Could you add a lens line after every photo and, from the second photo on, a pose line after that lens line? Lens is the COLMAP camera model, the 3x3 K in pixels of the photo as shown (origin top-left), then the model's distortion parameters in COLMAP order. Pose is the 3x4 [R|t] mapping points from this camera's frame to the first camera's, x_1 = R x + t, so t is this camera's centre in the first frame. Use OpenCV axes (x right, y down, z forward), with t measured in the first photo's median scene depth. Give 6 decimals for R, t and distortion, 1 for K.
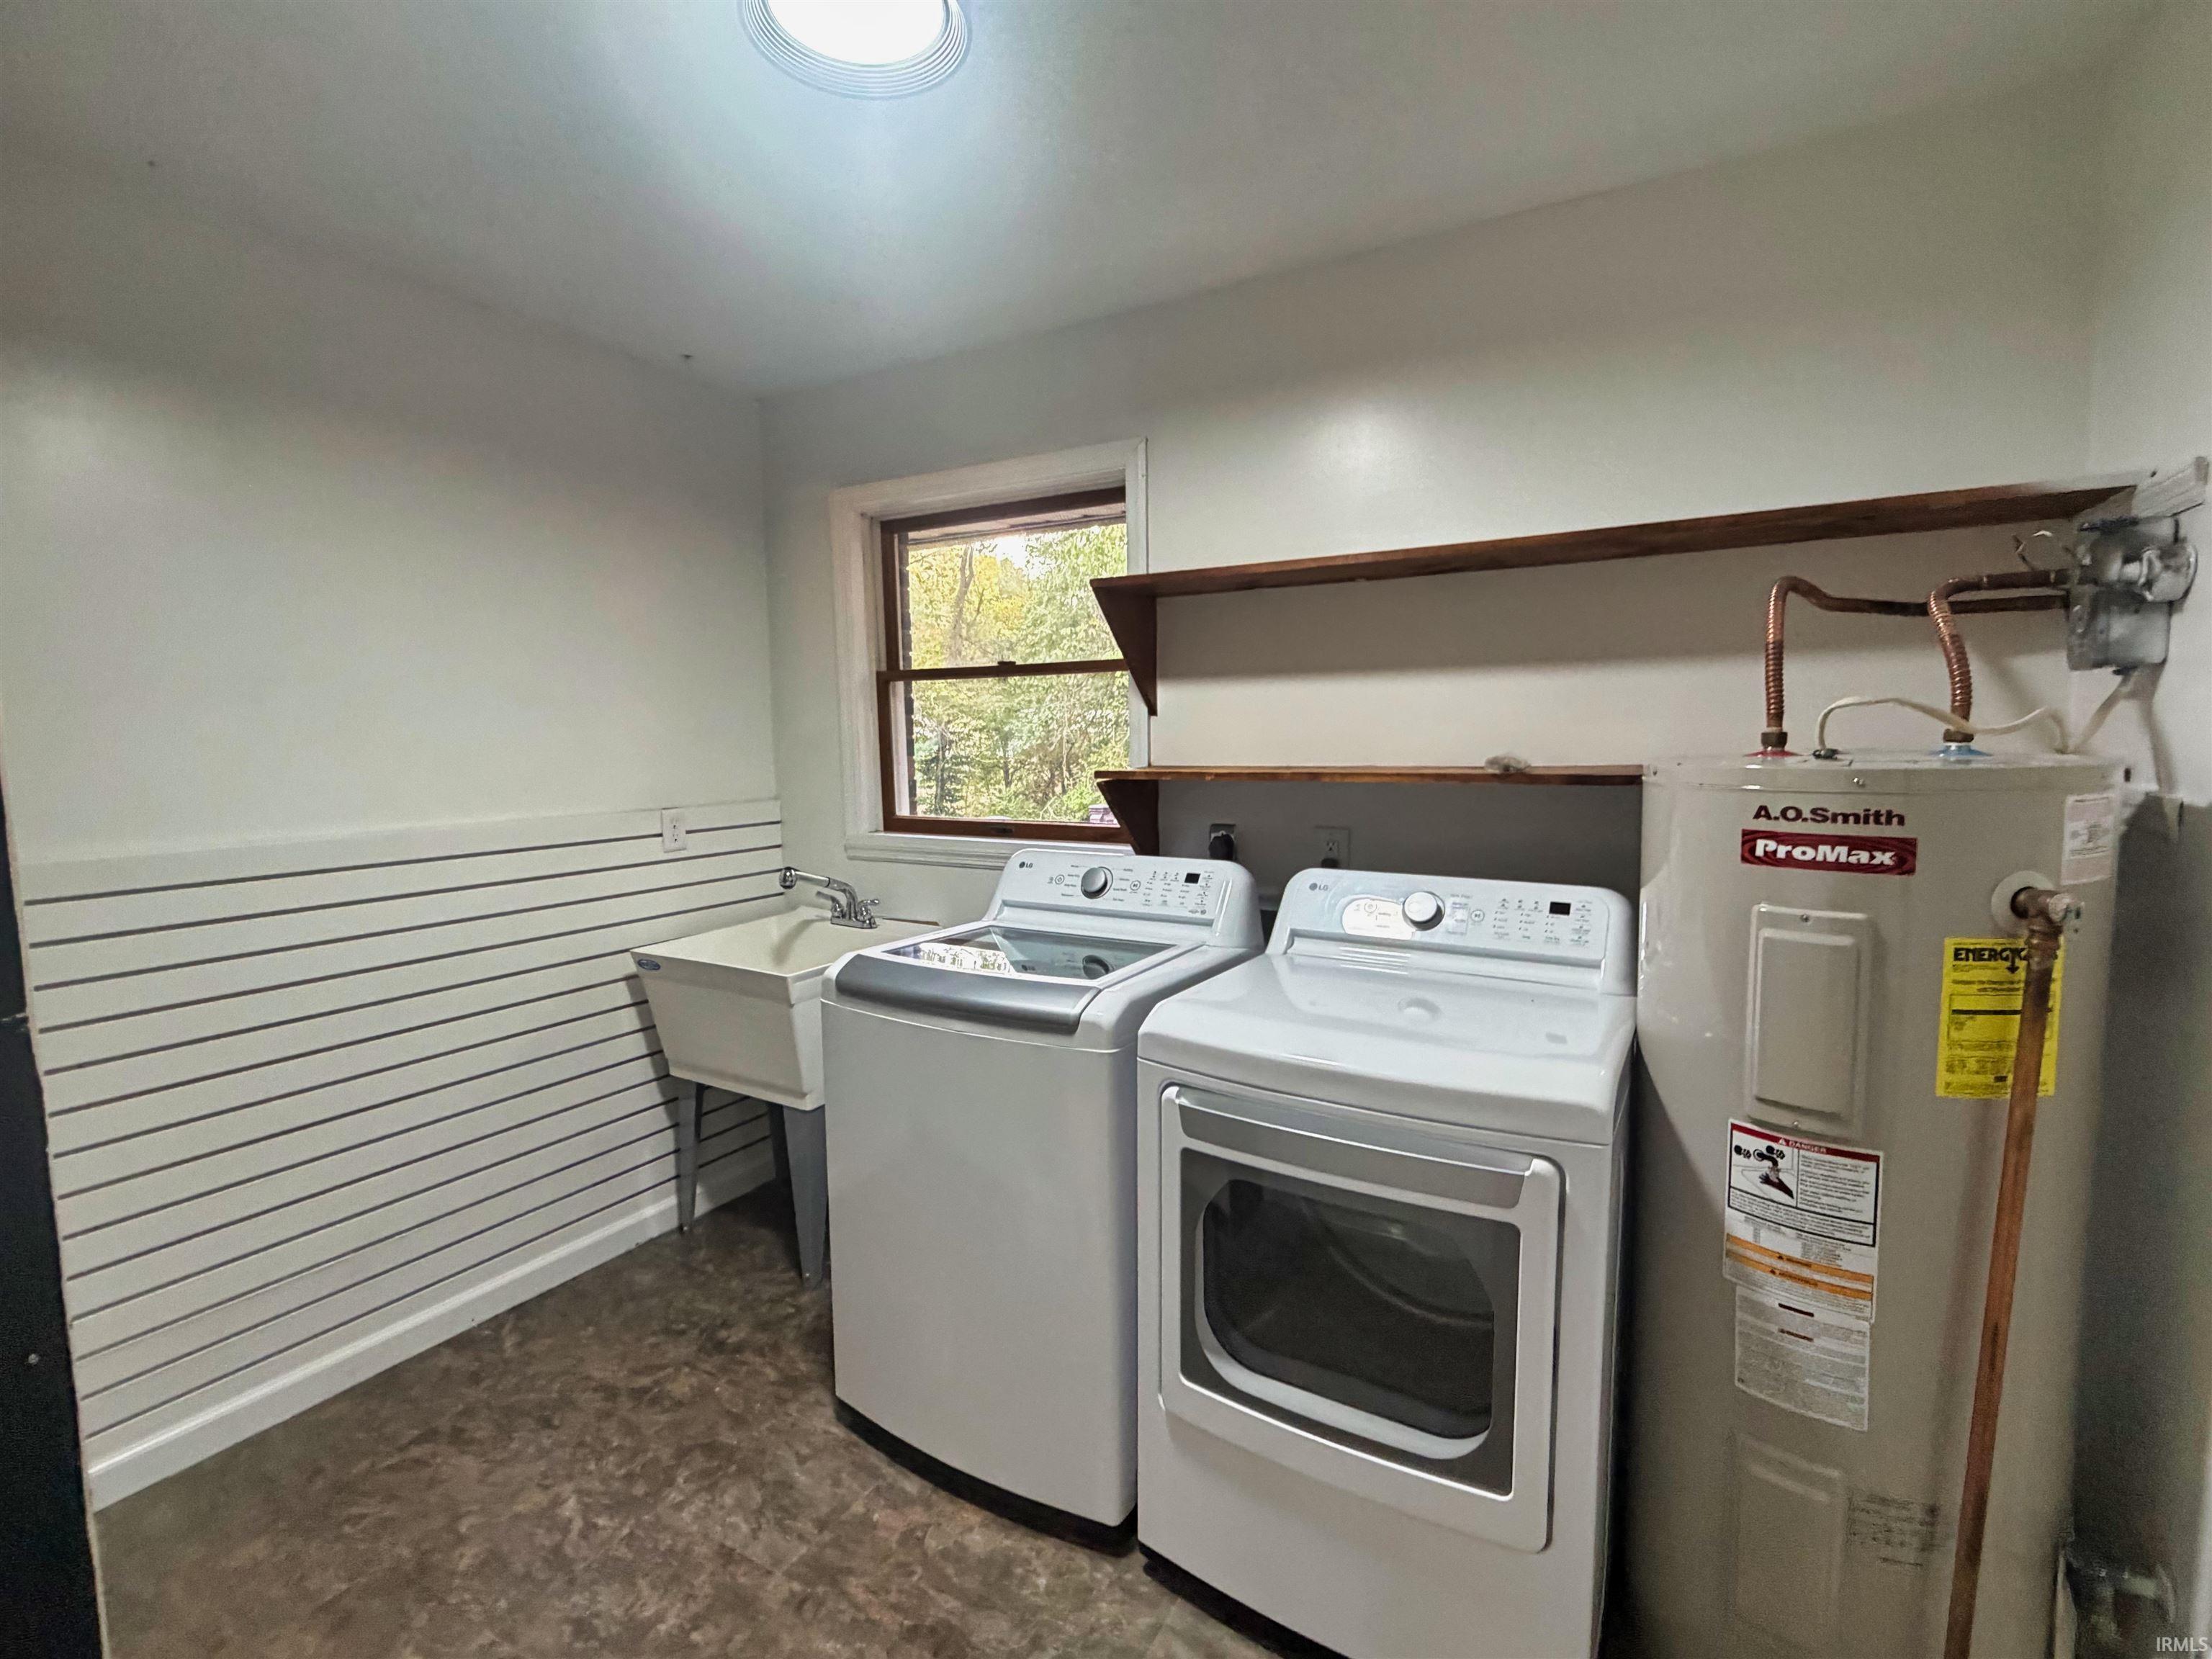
lens RADIAL K [[1009.2, 0, 1106.0], [0, 1009.2, 829.5], [0, 0, 1]] dist [0.001674, 0.000594]
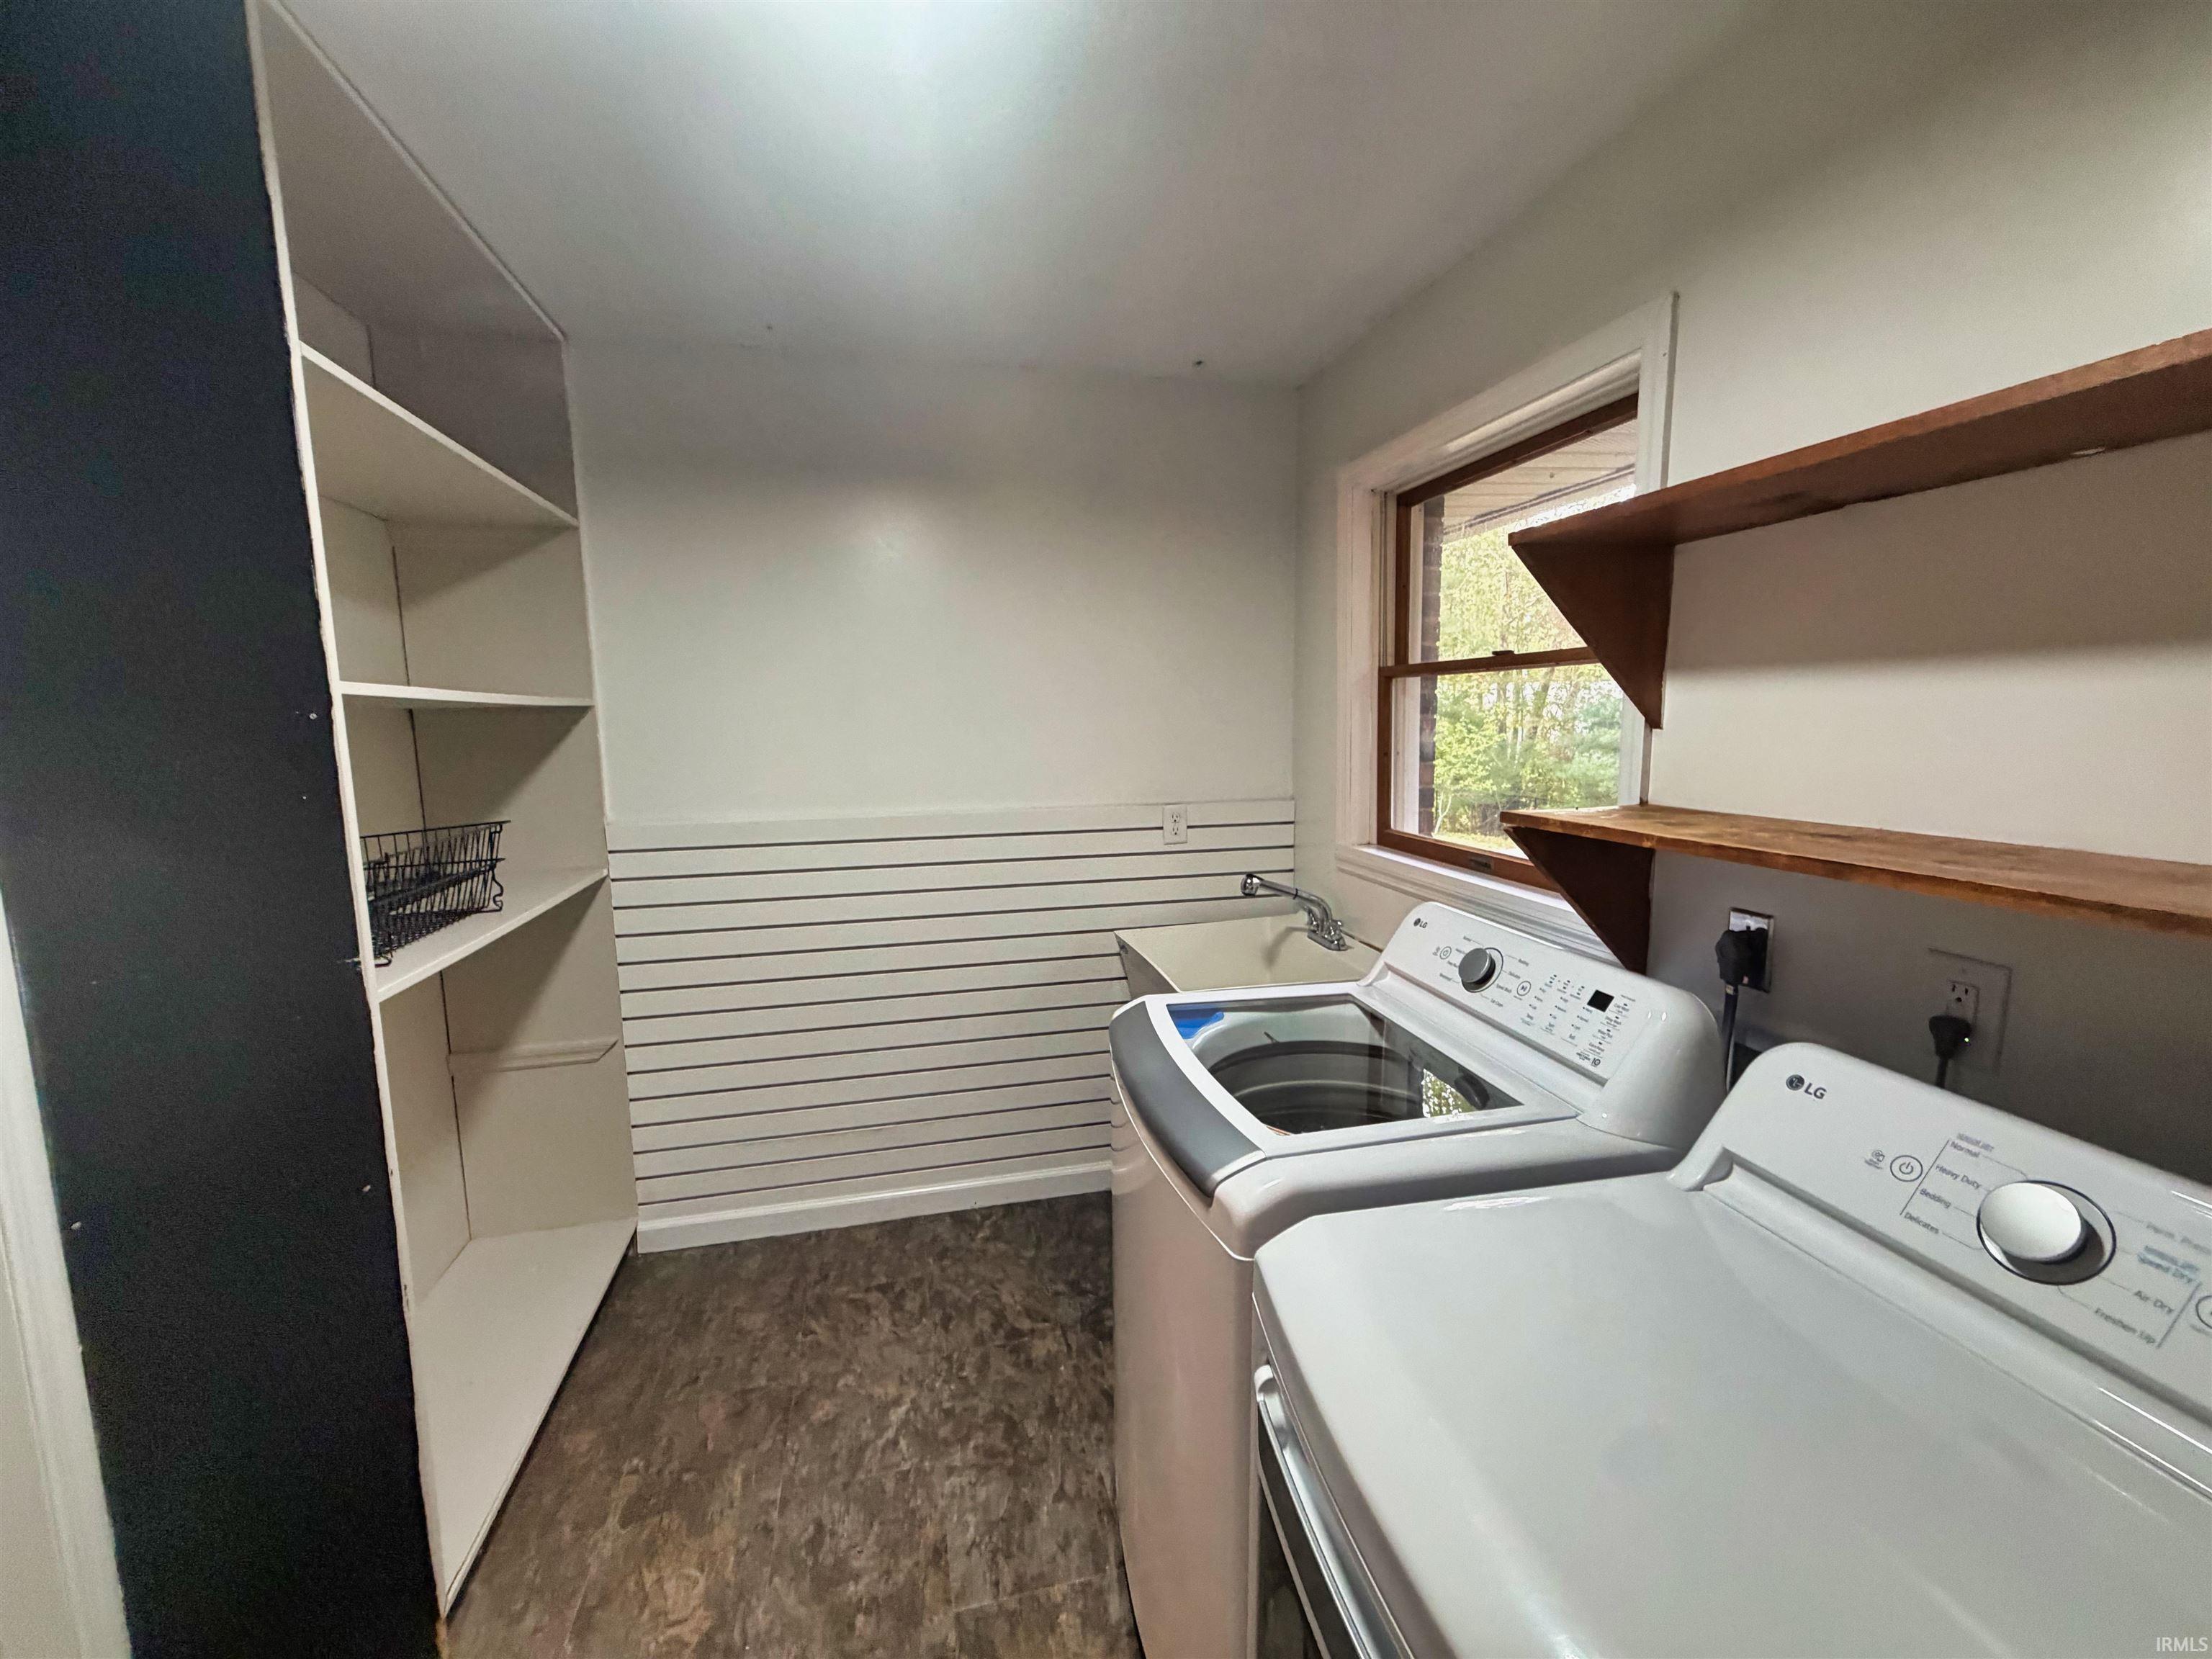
lens RADIAL K [[882.0, 0, 1100.1], [0, 882.0, 829.9], [0, 0, 1]] dist [-0.000526, -0.000305]
pose [[0.693634, 0.098889, -0.713507, 0.234314], [-0.068210, 0.995098, 0.071607, -0.070312], [0.717090, -0.001001, 0.696979, 0.373799]]
